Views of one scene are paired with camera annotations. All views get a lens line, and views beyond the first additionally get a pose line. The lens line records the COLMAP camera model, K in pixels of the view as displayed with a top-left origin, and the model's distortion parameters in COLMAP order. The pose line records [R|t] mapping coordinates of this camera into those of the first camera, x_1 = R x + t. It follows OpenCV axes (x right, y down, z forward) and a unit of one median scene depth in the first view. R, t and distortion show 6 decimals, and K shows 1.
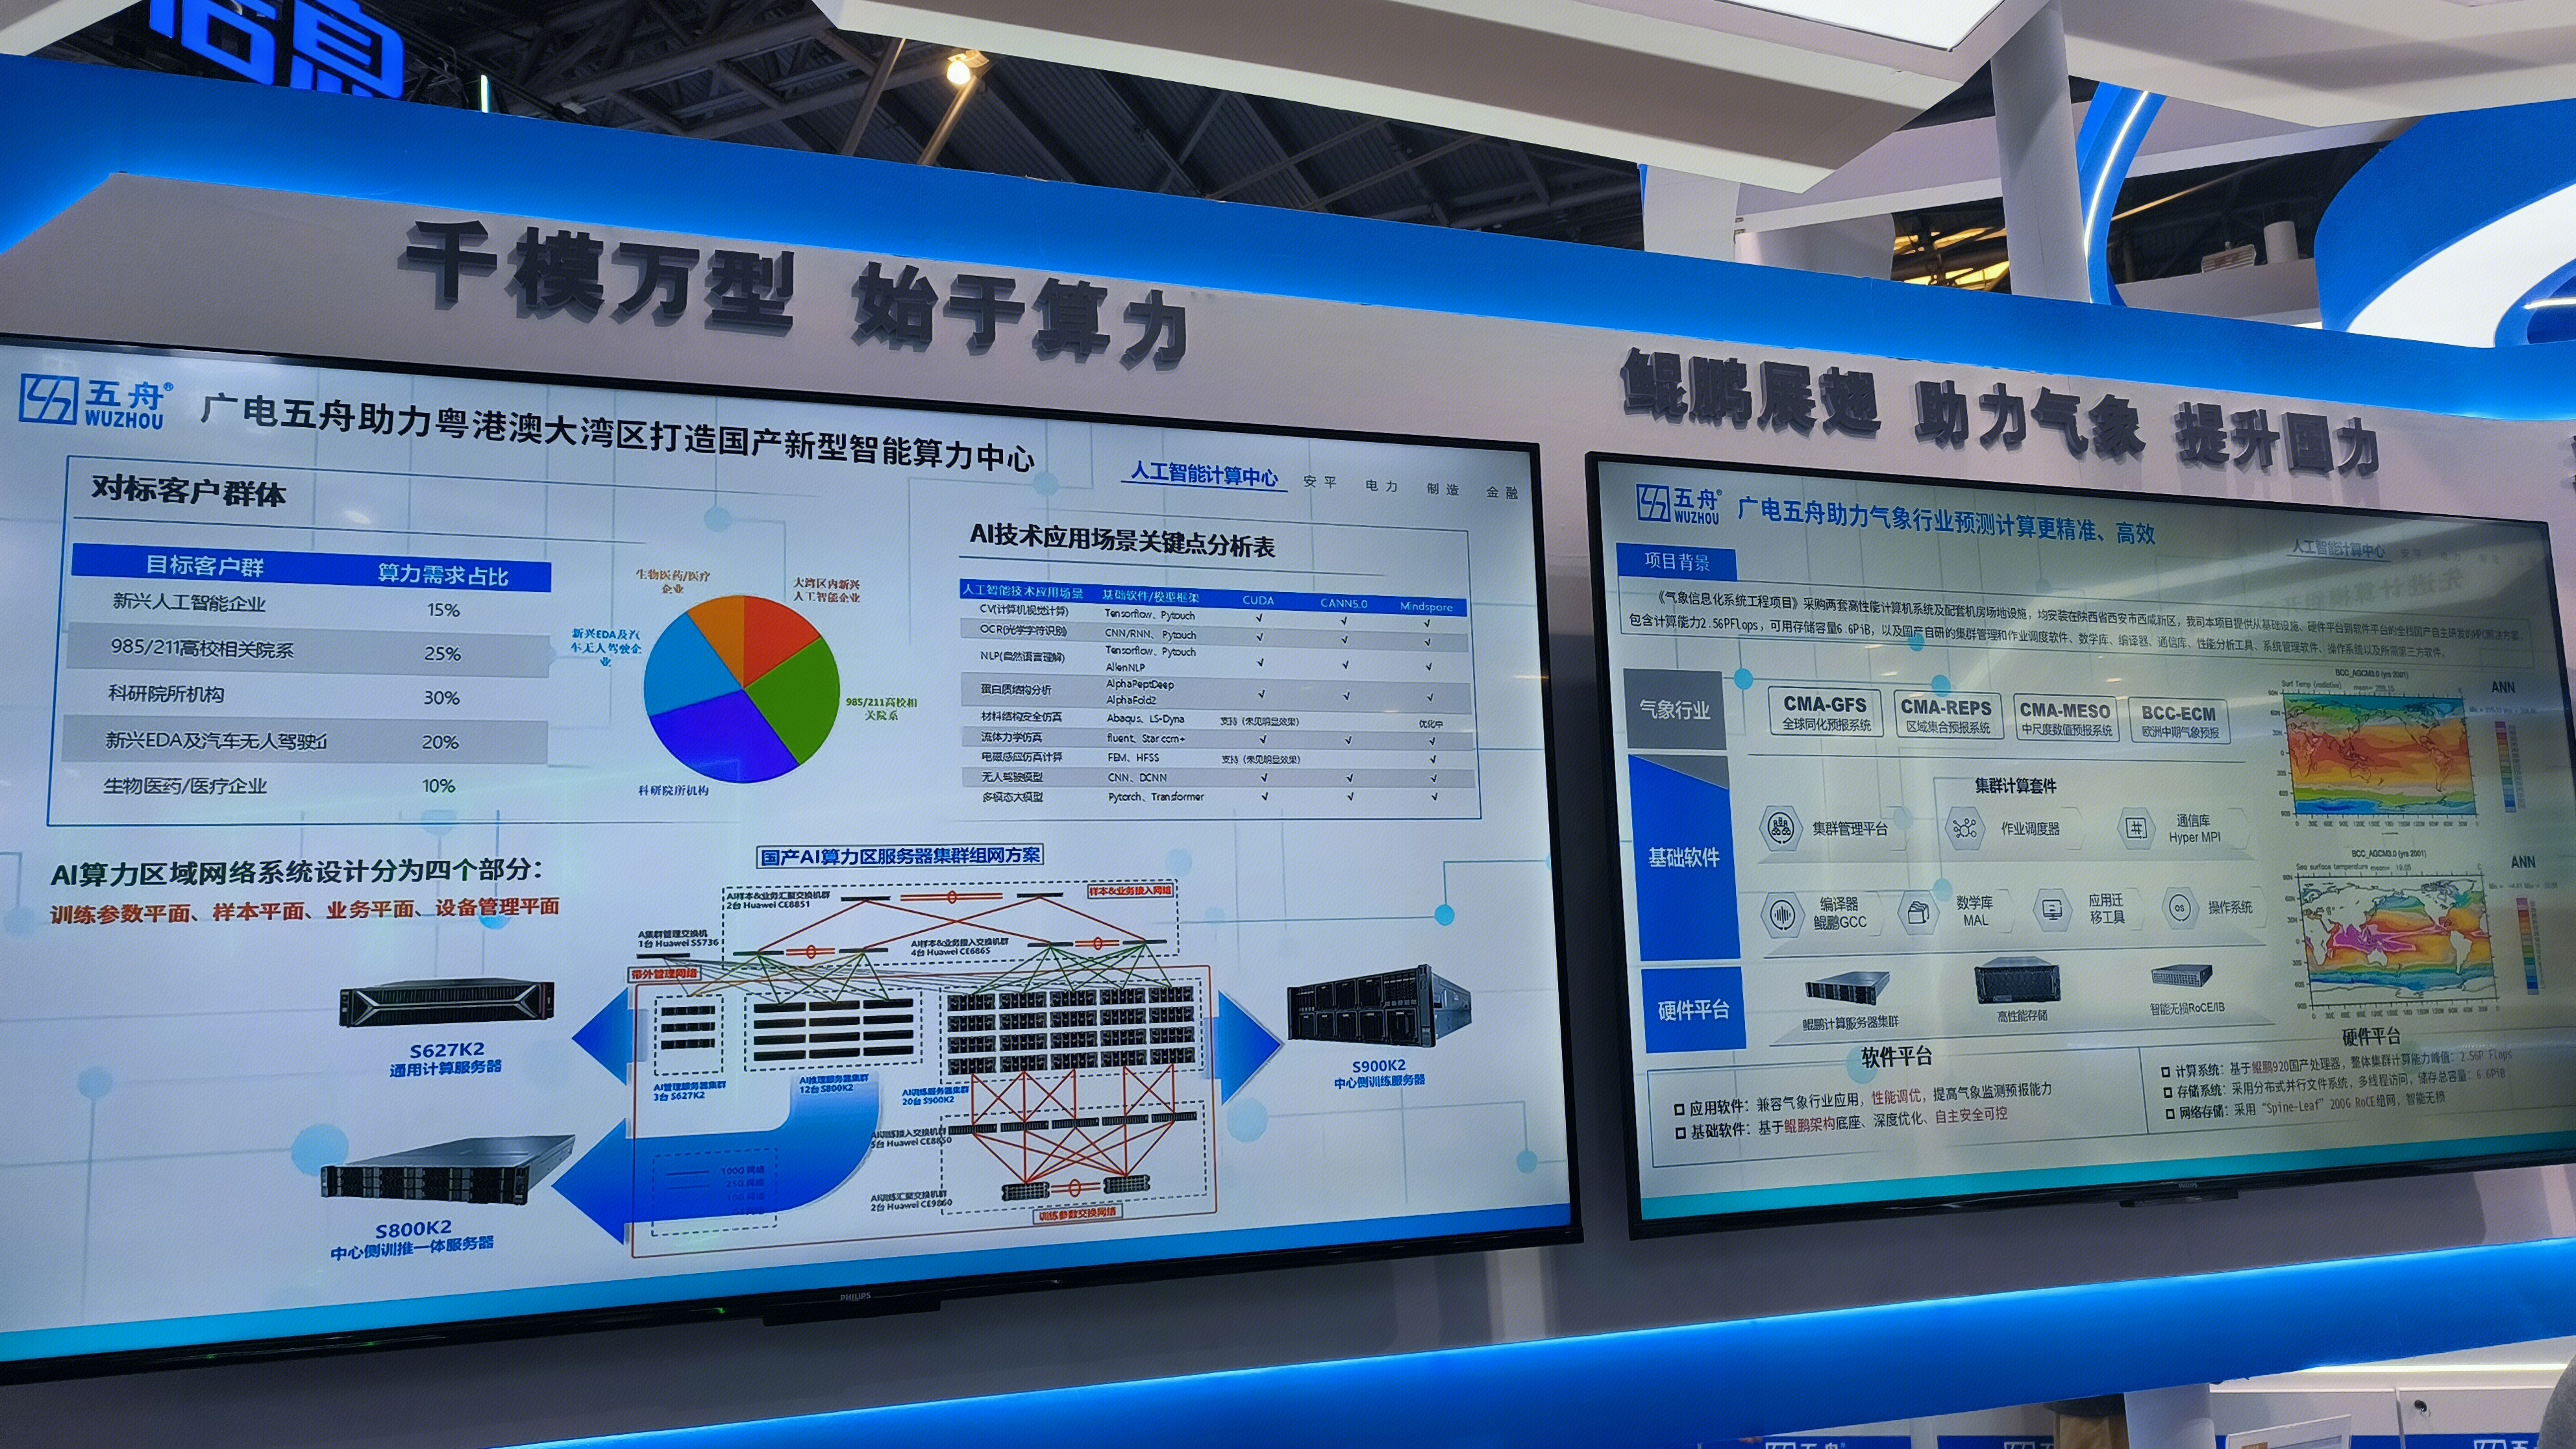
lens RADIAL K [[1765.6, 0, 1288.0], [0, 1765.6, 724.5], [0, 0, 1]] dist [0.031675, 0.001290]
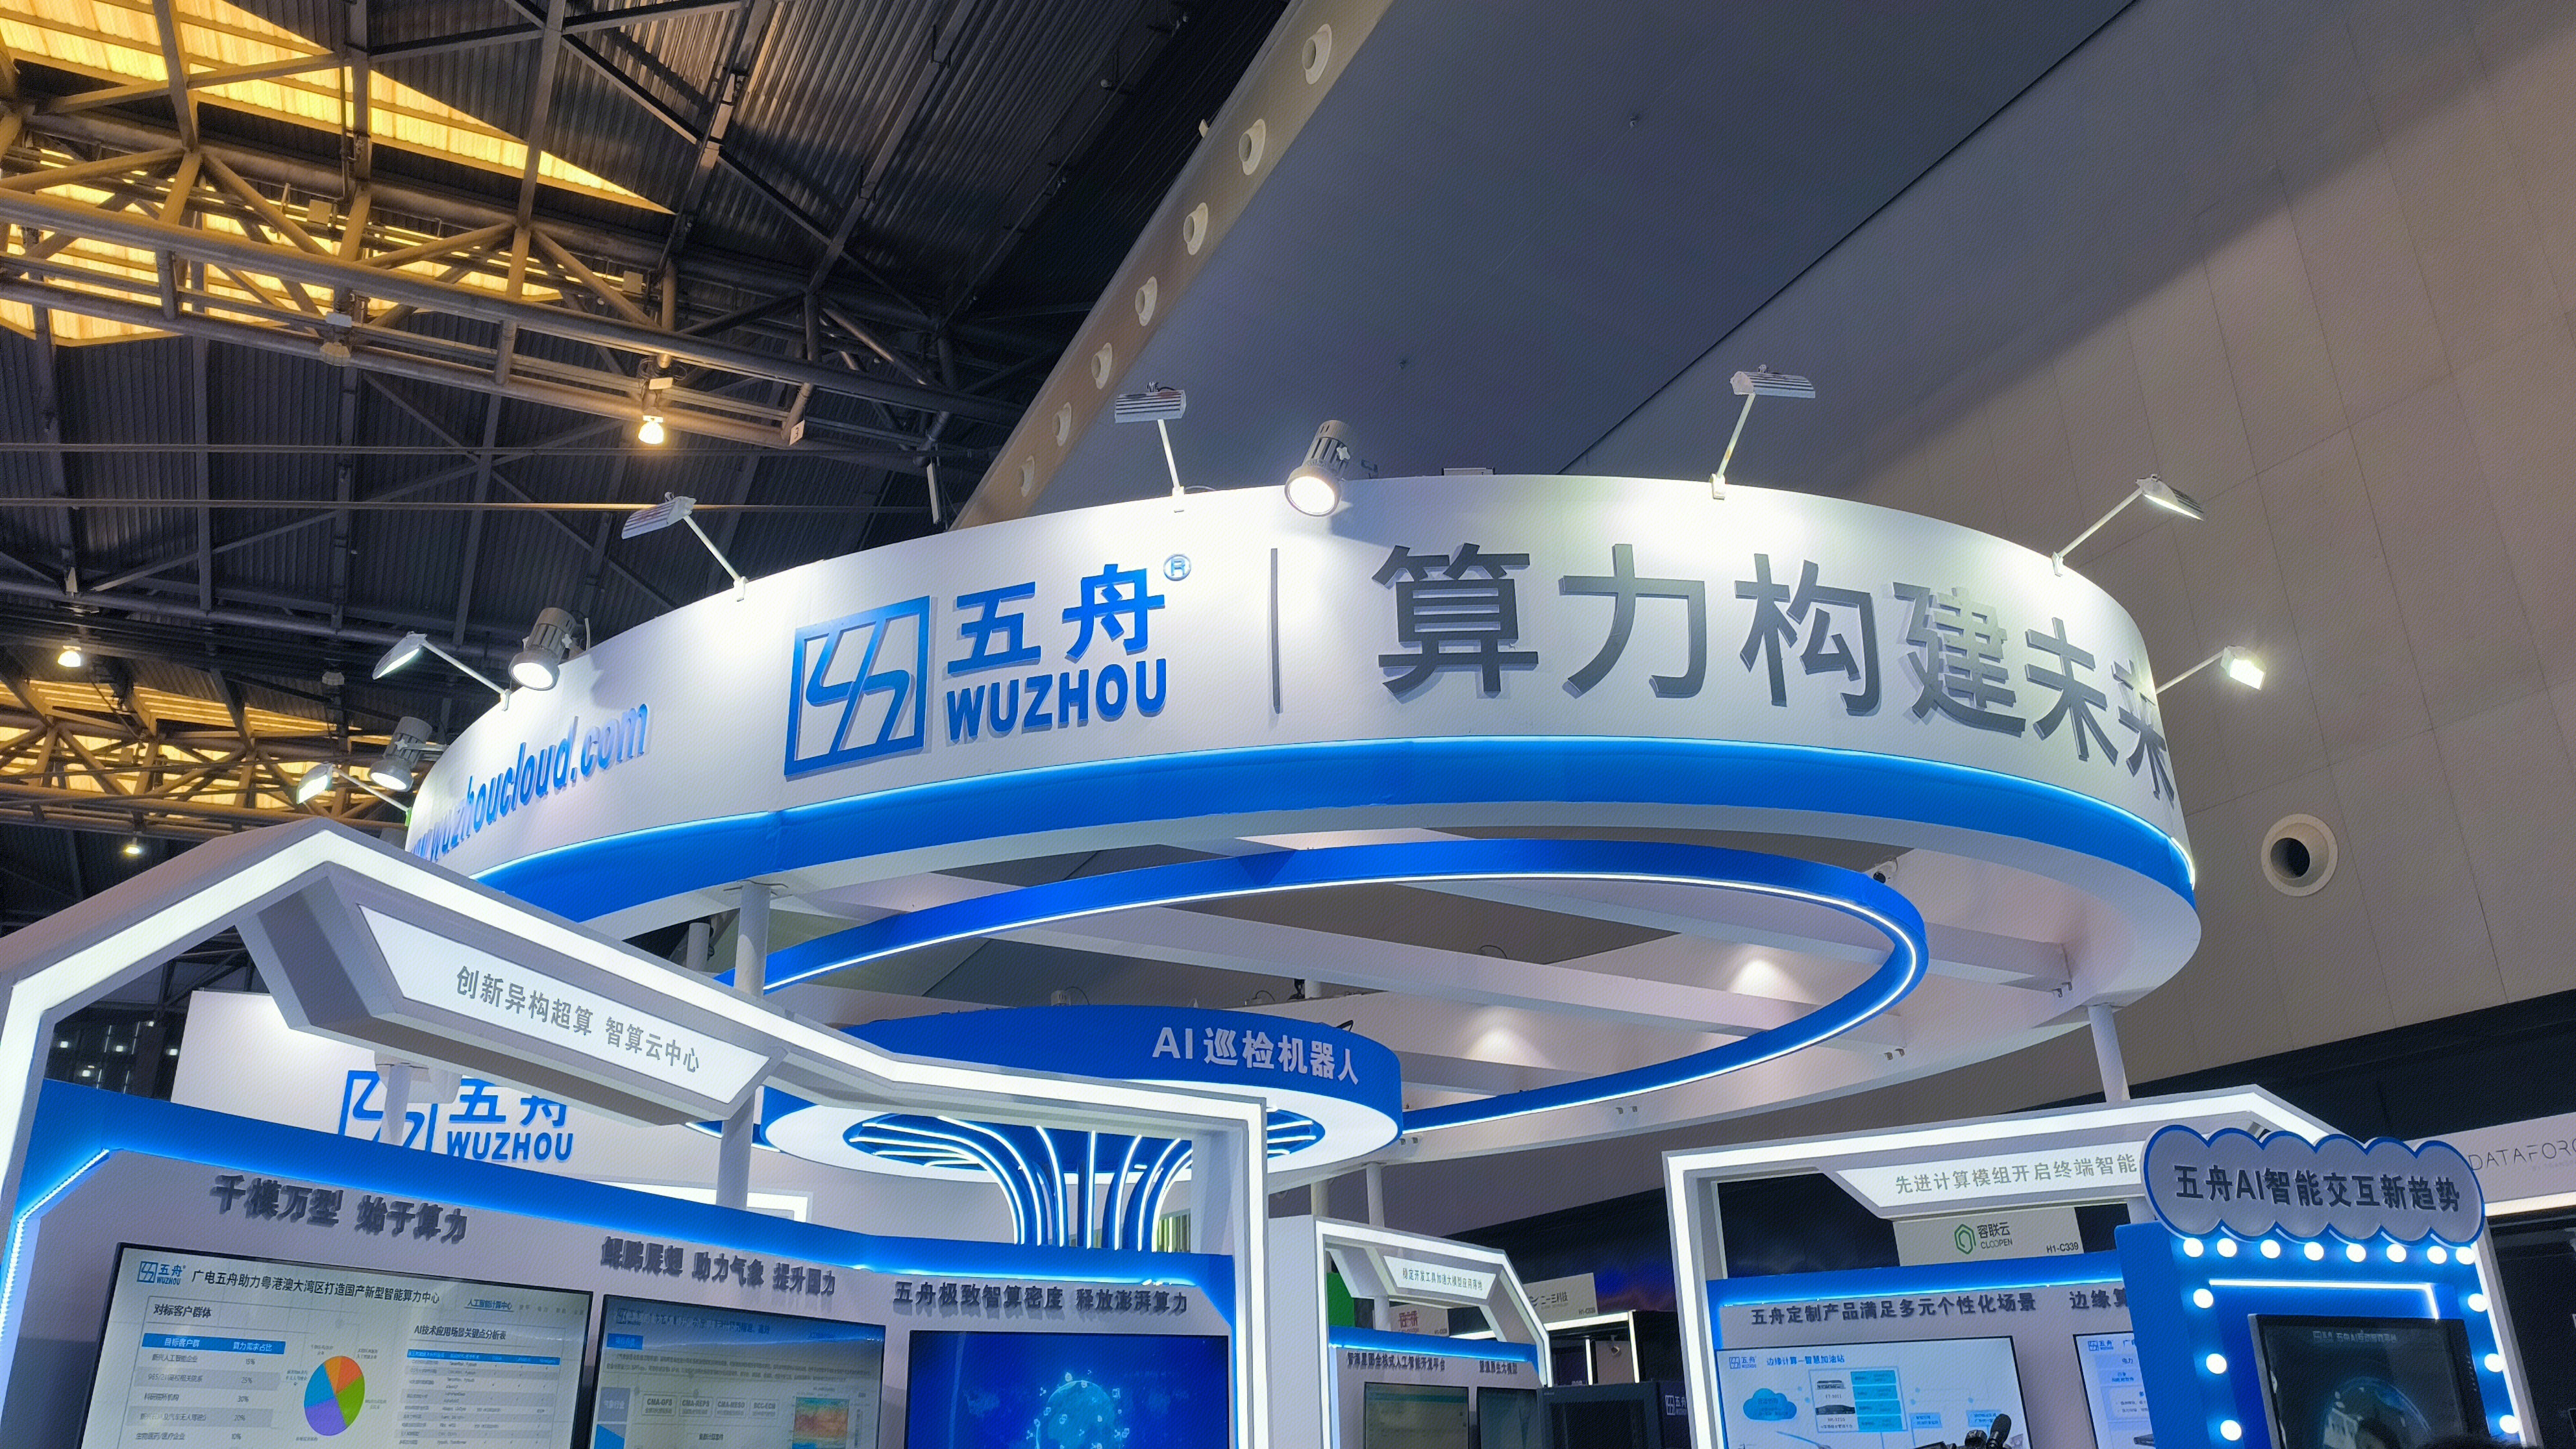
lens RADIAL K [[1876.2, 0, 1220.3], [0, 1876.2, 674.7], [0, 0, 1]] dist [0.047197, -0.060778]
pose [[0.662886, 0.306511, 0.683105, -1.487646], [-0.103377, 0.941094, -0.321955, -0.227229], [-0.741549, 0.142802, 0.655525, -1.687962]]
